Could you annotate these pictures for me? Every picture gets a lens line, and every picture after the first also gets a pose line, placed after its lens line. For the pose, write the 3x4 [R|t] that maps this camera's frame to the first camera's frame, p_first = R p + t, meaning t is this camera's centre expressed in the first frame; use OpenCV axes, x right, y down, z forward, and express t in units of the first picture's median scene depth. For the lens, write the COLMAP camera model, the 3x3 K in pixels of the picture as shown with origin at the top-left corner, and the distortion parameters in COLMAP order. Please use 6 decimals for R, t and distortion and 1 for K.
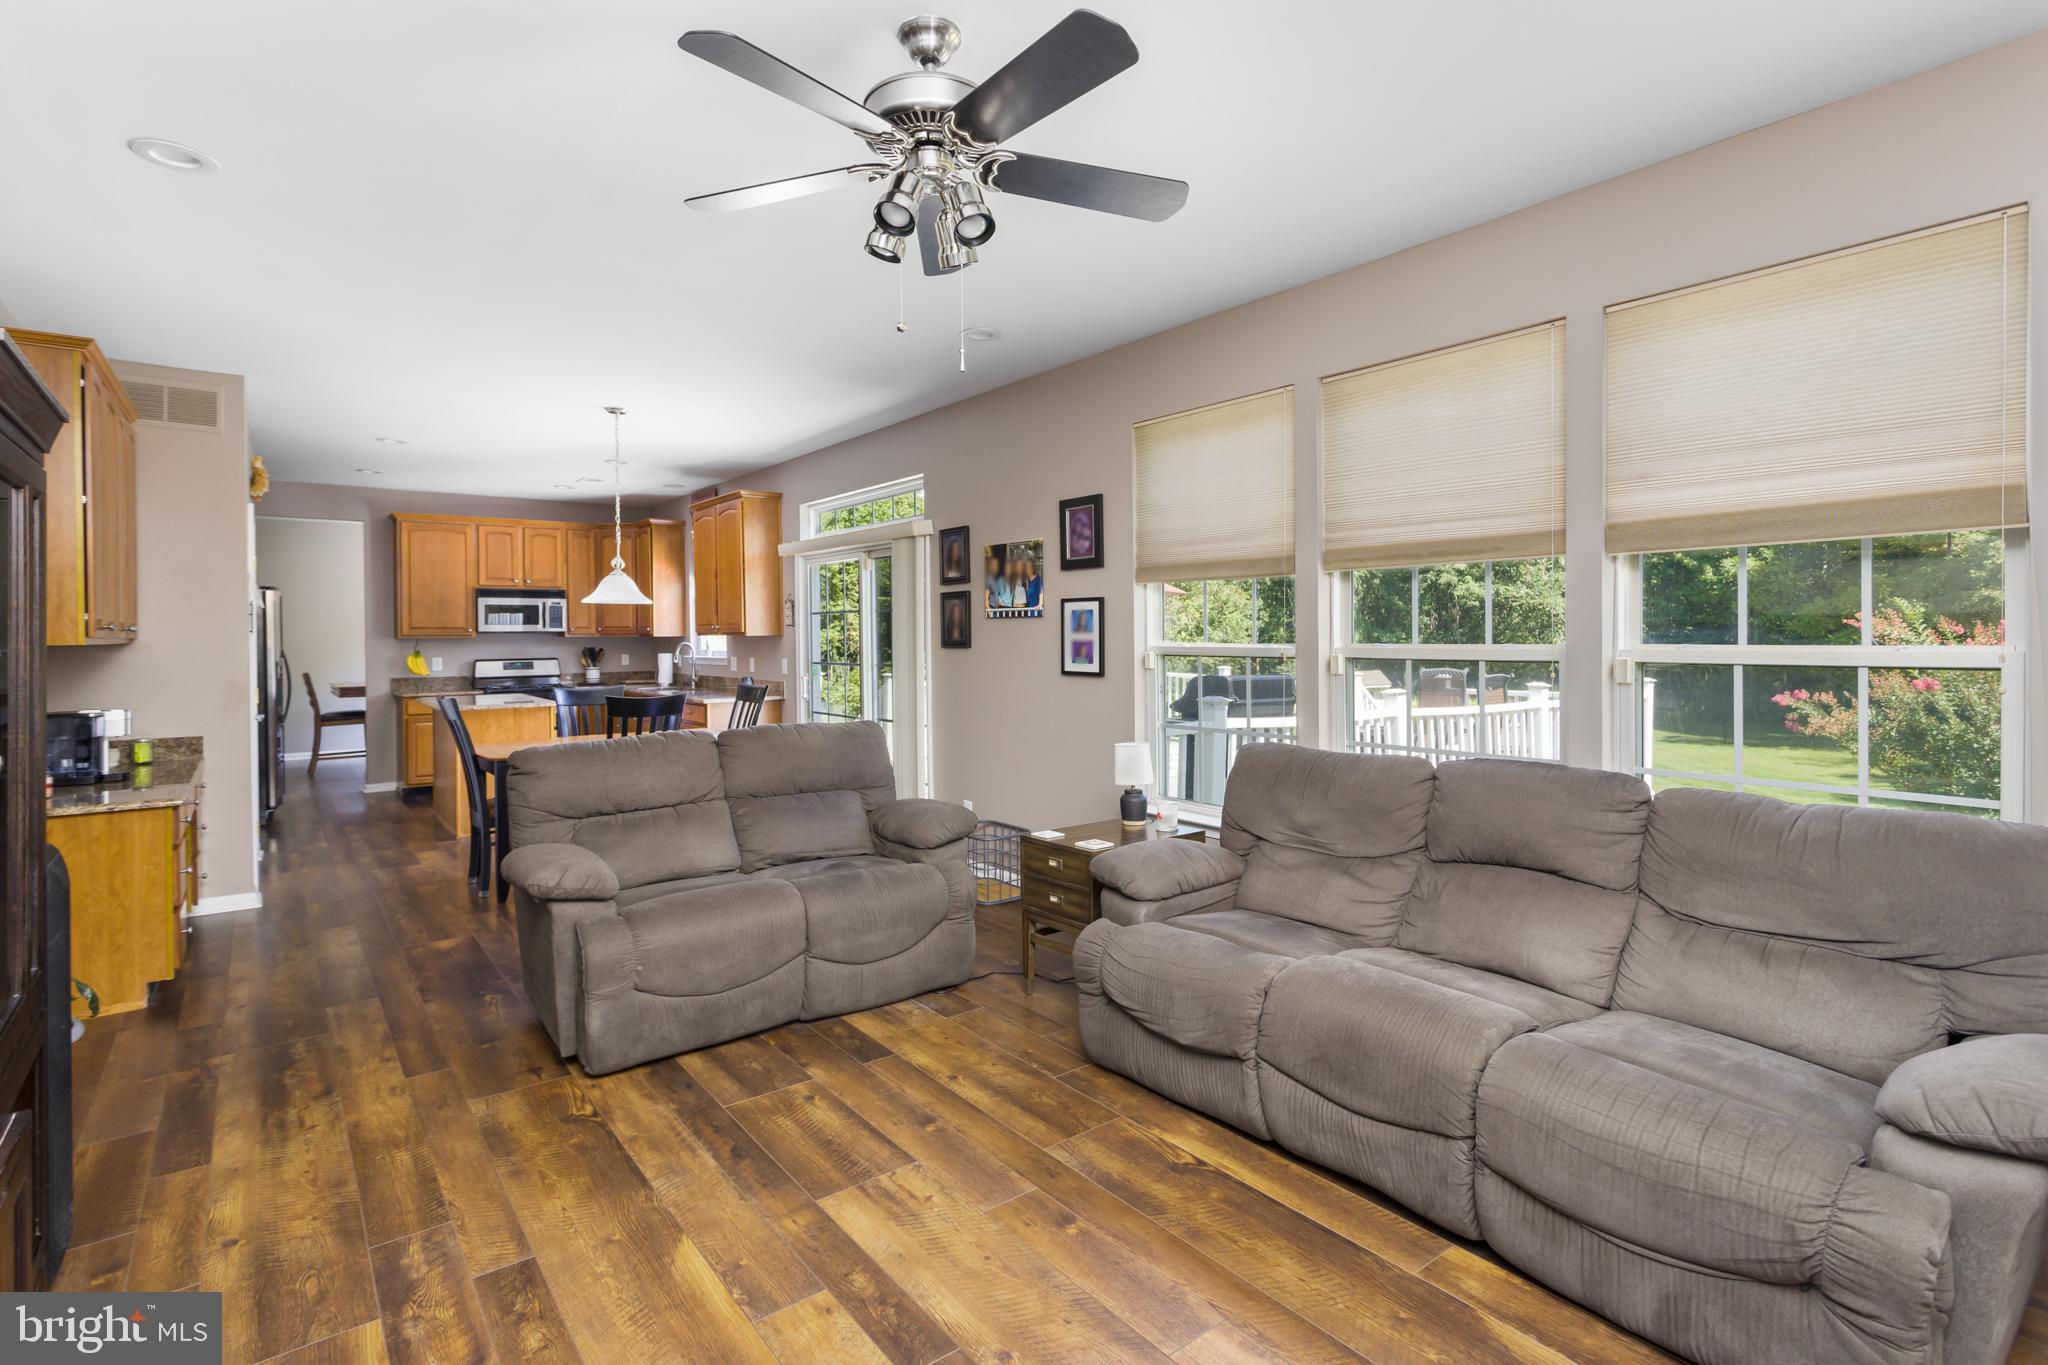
lens RADIAL K [[987.9, 0, 1004.7], [0, 987.9, 642.5], [0, 0, 1]] dist [0.004824, 0.001227]
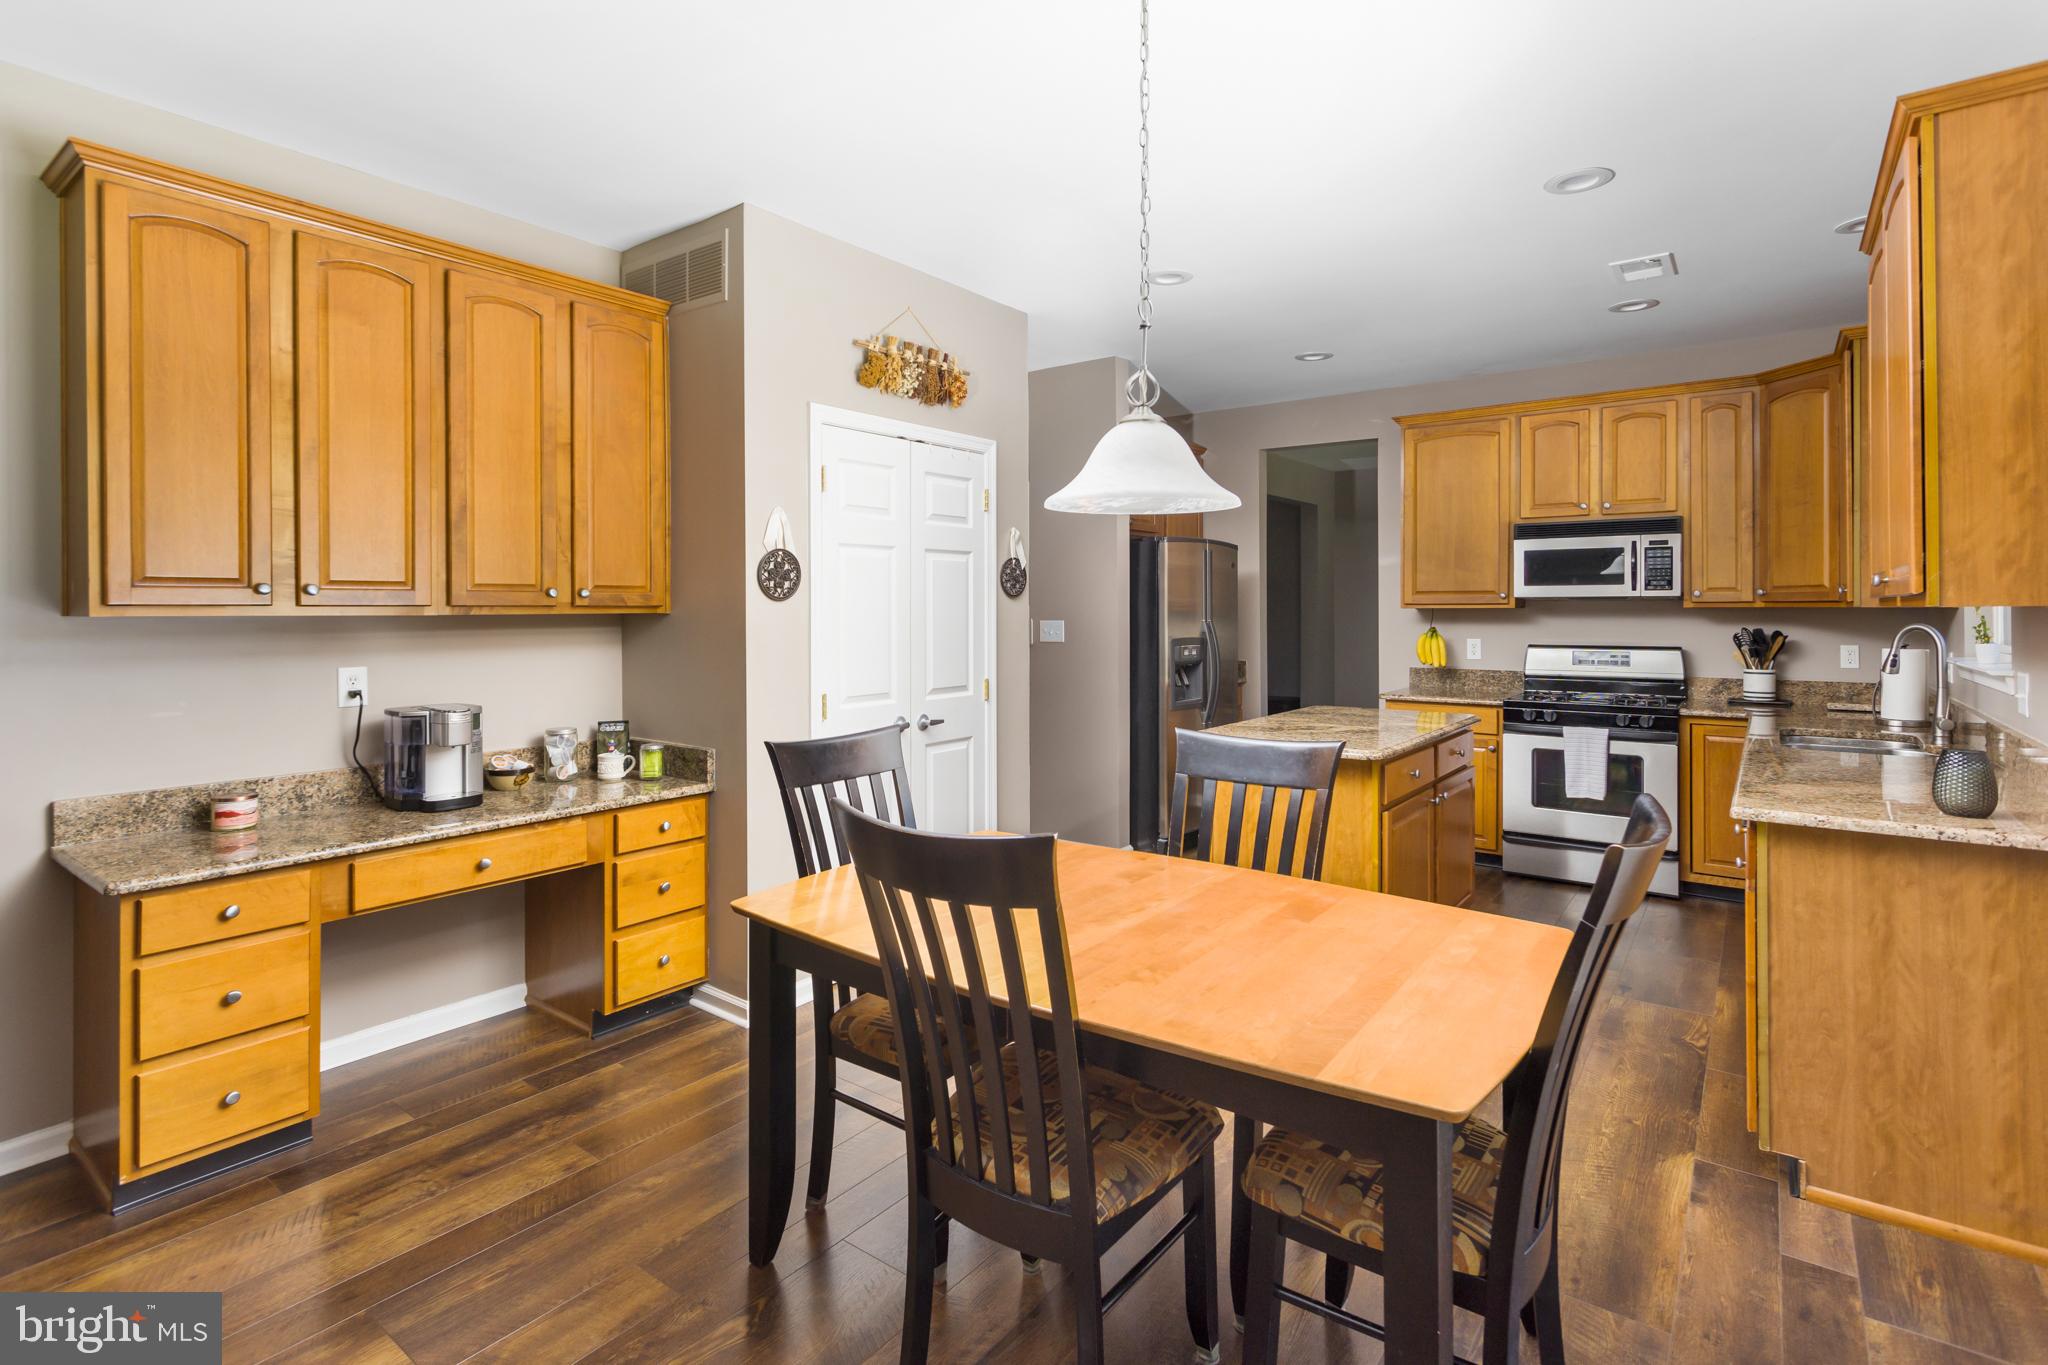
lens RADIAL K [[987.9, 0, 1036.2], [0, 987.9, 608.7], [0, 0, 1]] dist [0.004824, 0.001227]
pose [[0.277584, 0.003938, -0.960693, -0.045736], [-0.010986, 0.999939, 0.000924, -0.001822], [0.960638, 0.010298, 0.277611, 0.562058]]
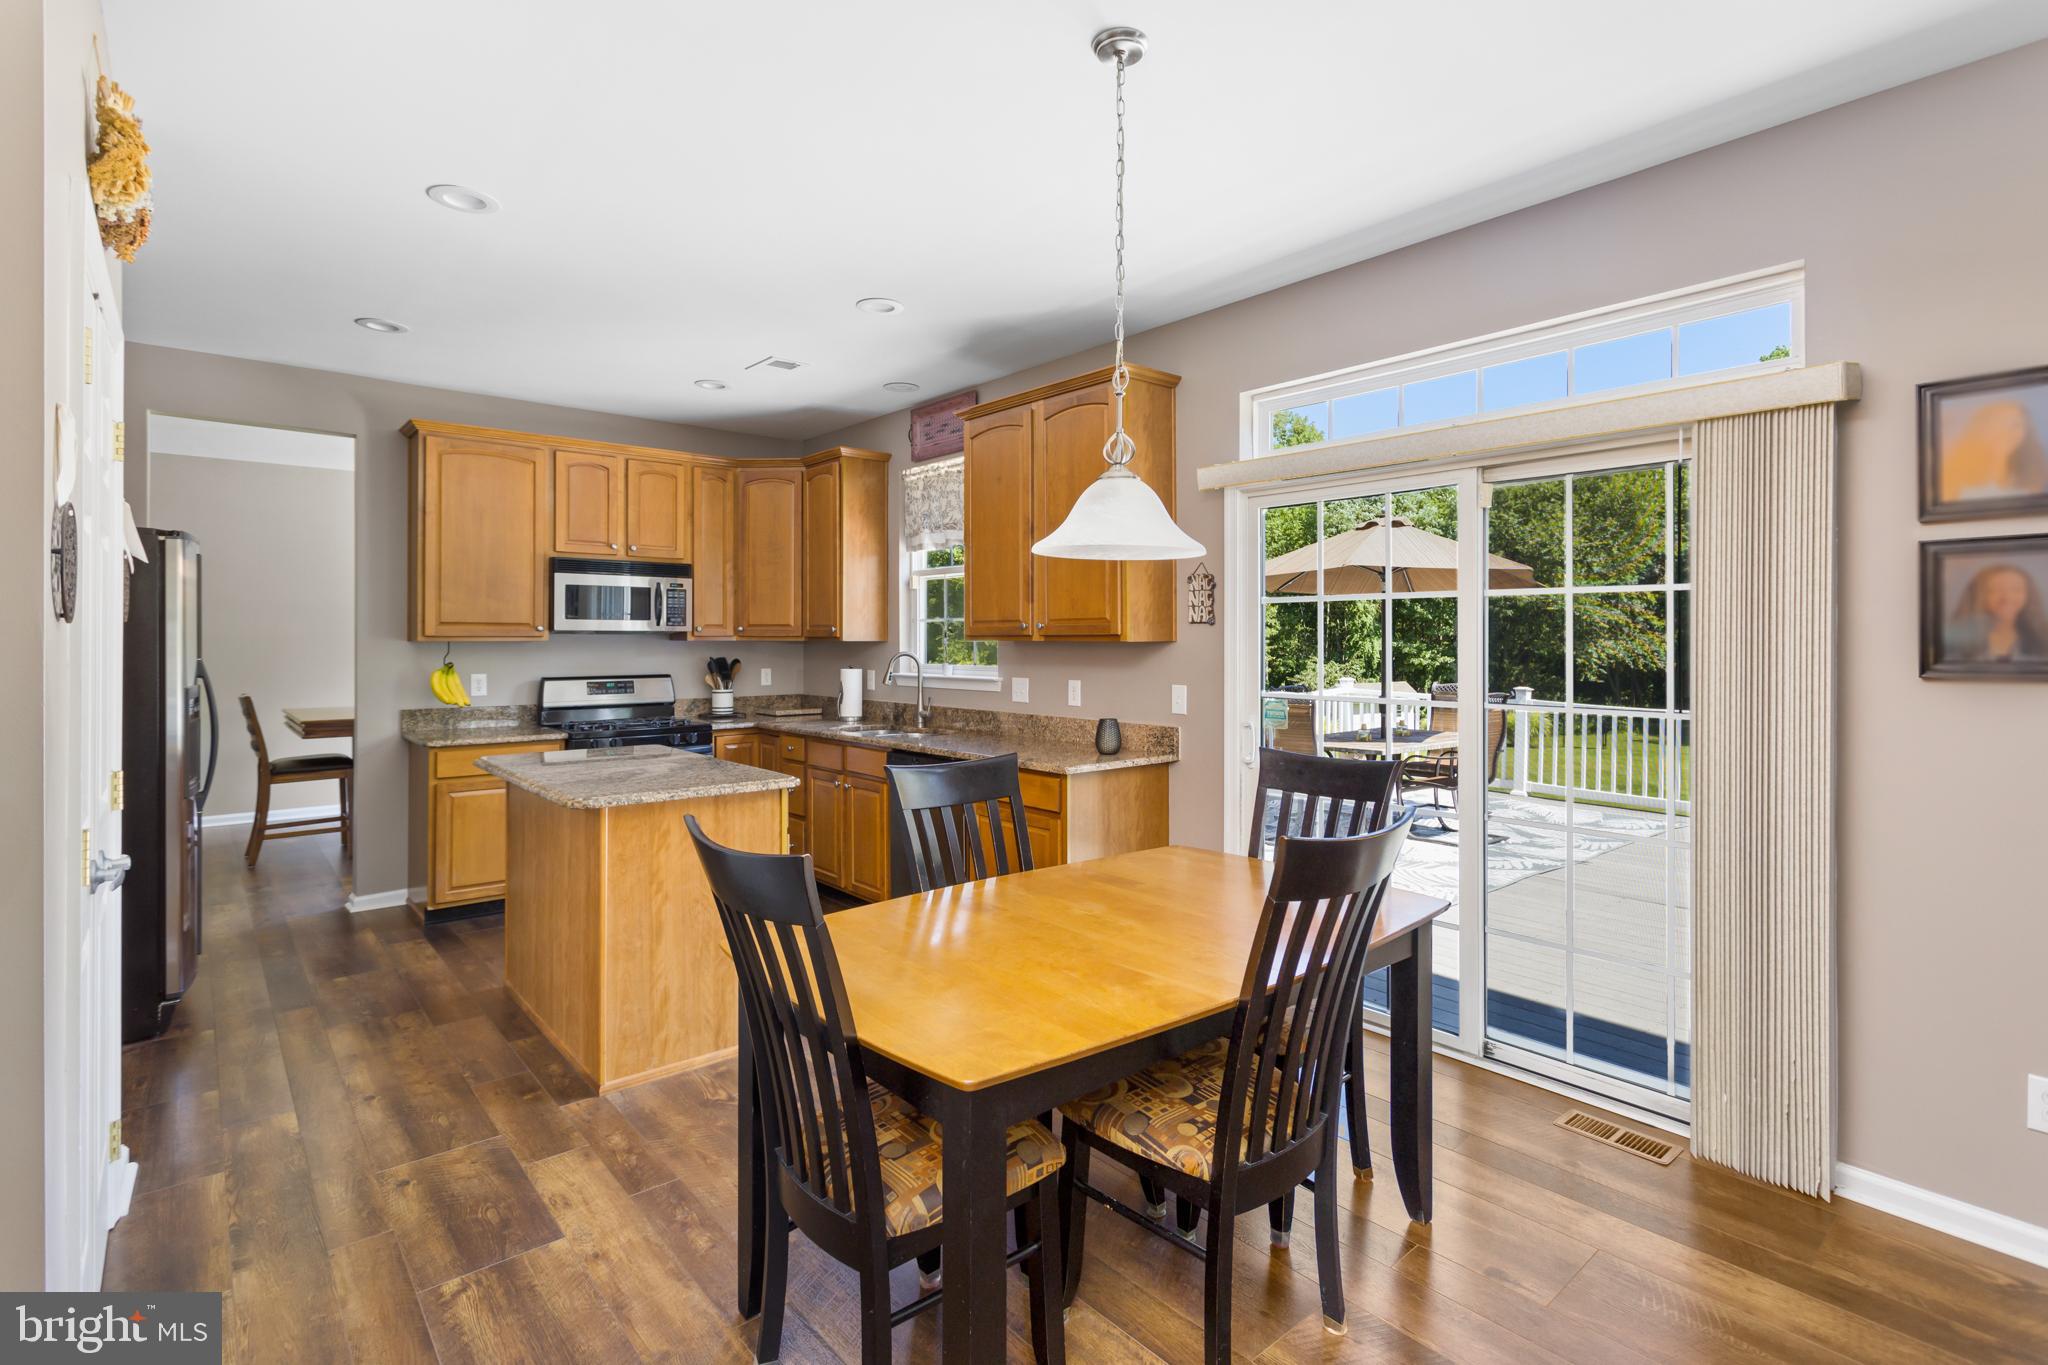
lens RADIAL K [[987.9, 0, 1022.0], [0, 987.9, 635.6], [0, 0, 1]] dist [0.004824, 0.001227]
pose [[0.998500, 0.008302, 0.054128, -0.284605], [-0.007605, 0.999886, -0.013065, -0.002382], [-0.054230, 0.012633, 0.998449, 0.396174]]
